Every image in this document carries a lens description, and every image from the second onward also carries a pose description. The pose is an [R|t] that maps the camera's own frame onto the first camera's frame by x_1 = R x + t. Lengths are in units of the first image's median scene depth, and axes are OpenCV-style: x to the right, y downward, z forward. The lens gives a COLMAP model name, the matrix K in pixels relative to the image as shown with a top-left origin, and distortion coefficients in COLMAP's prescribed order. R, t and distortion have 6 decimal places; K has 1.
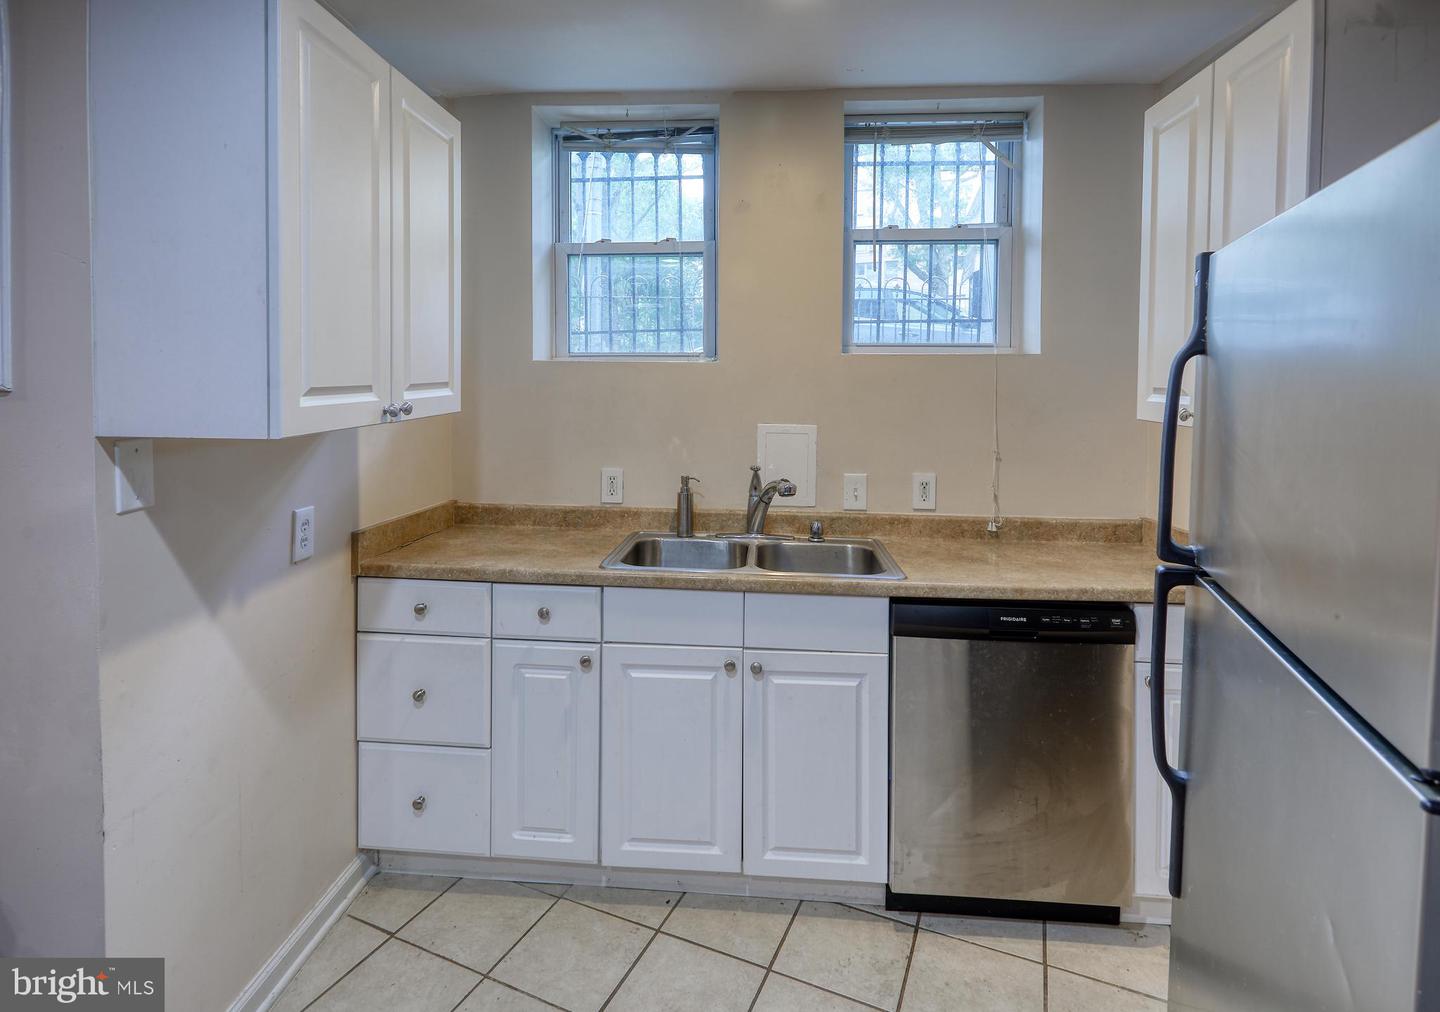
lens RADIAL K [[774.4, 0, 725.9], [0, 774.4, 454.1], [0, 0, 1]] dist [0.008629, -0.000286]
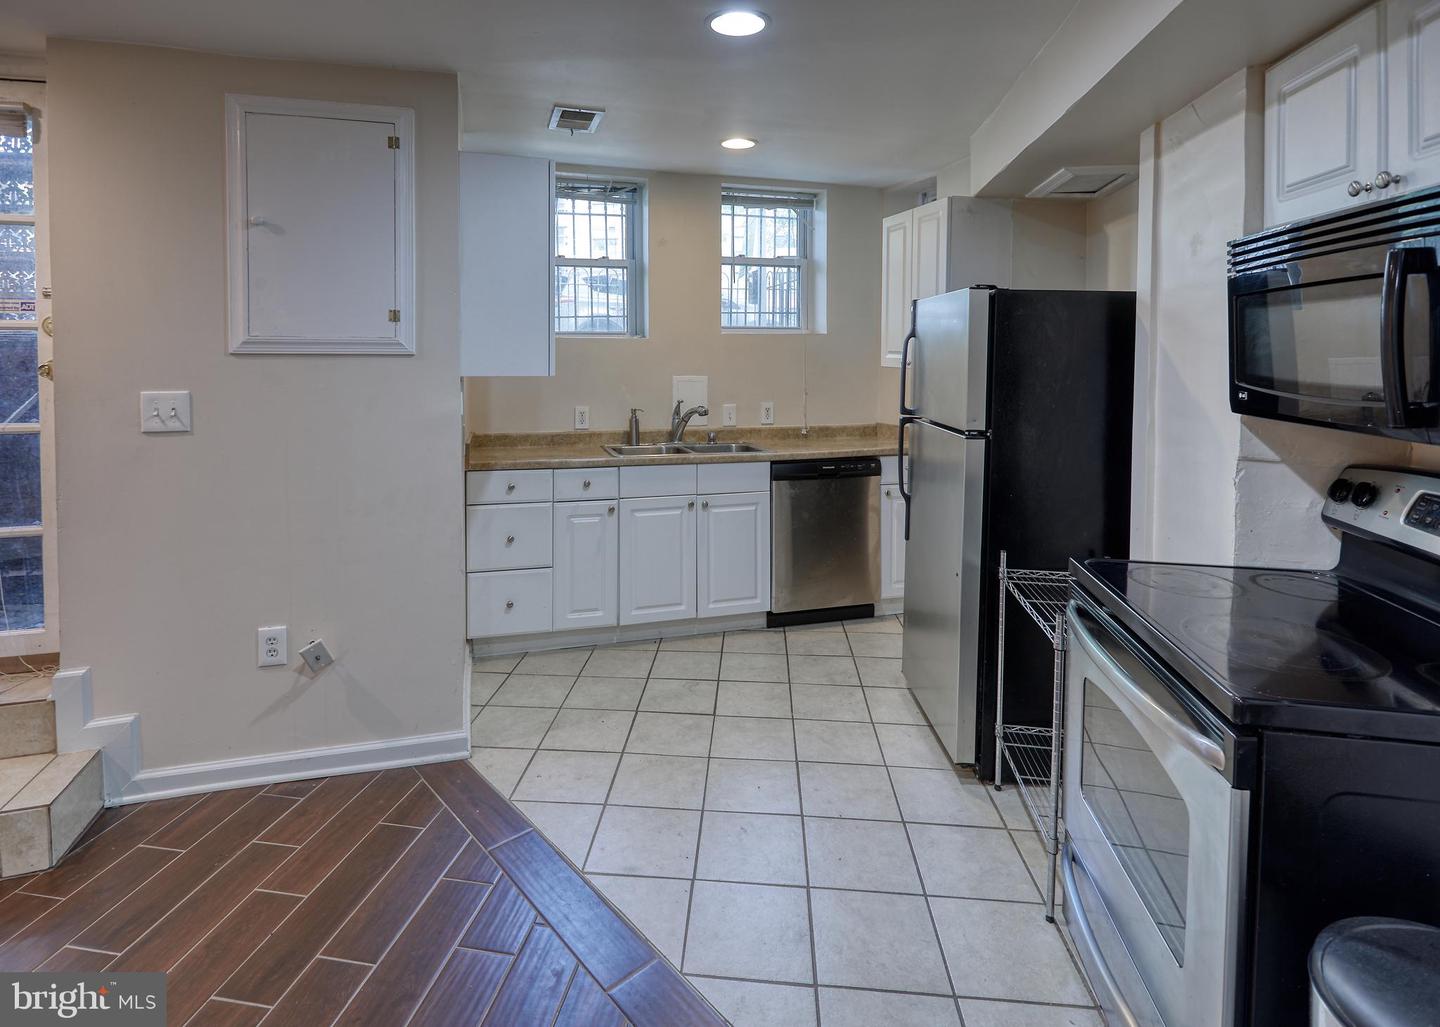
lens RADIAL K [[774.4, 0, 720.3], [0, 774.4, 512.3], [0, 0, 1]] dist [0.008629, -0.000286]
pose [[0.939000, -0.076052, 0.335404, -0.490956], [0.039676, 0.992687, 0.114012, 0.072476], [-0.341622, -0.093750, 0.935150, -0.682254]]
